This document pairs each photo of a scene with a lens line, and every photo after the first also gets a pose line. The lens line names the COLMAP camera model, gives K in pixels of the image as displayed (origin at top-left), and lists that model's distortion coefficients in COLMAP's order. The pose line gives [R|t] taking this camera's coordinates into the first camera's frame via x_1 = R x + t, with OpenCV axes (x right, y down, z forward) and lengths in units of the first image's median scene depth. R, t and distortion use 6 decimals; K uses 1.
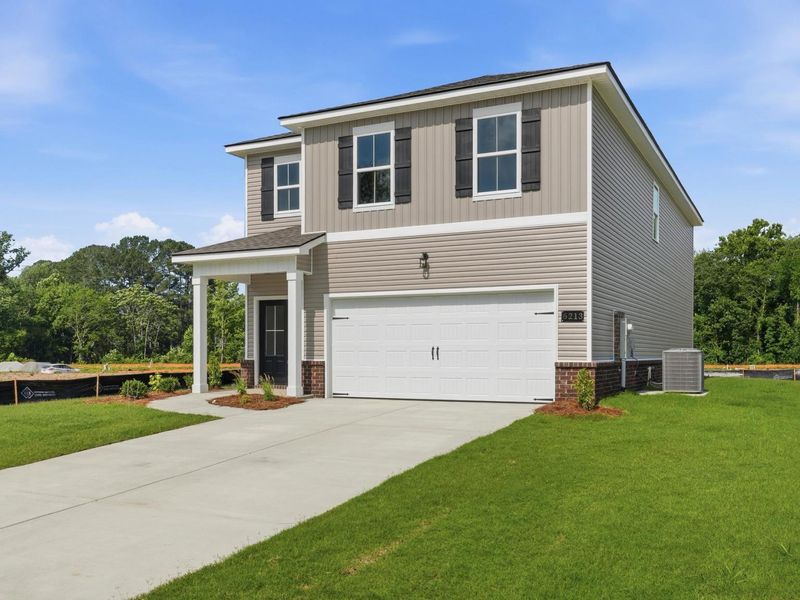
lens RADIAL K [[764.8, 0, 399.3], [0, 764.8, 352.6], [0, 0, 1]] dist [0.011164, 0.010462]
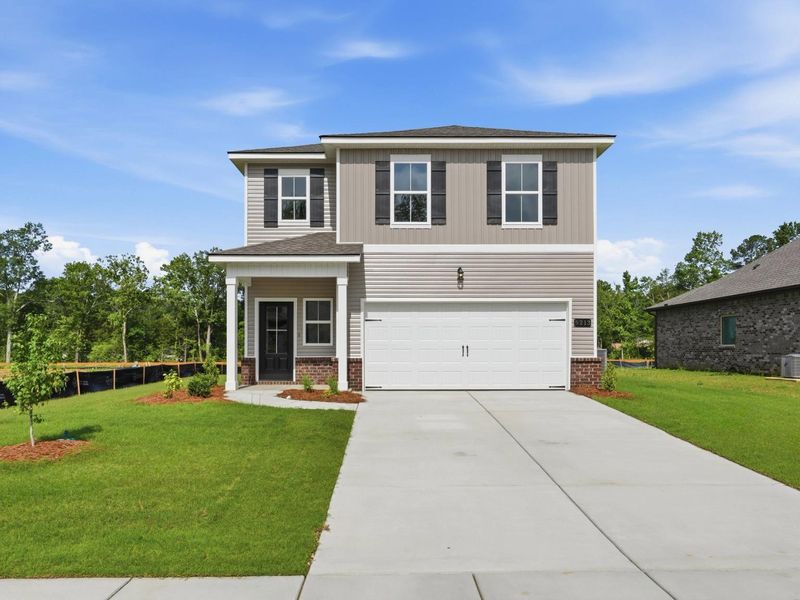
lens RADIAL K [[576.7, 0, 403.8], [0, 576.7, 336.4], [0, 0, 1]] dist [0.042266, -0.000362]
pose [[0.882692, 0.009973, 0.469846, -0.459878], [0.000979, 0.999734, -0.023061, -0.001252], [-0.469951, 0.020816, 0.882447, 0.238394]]
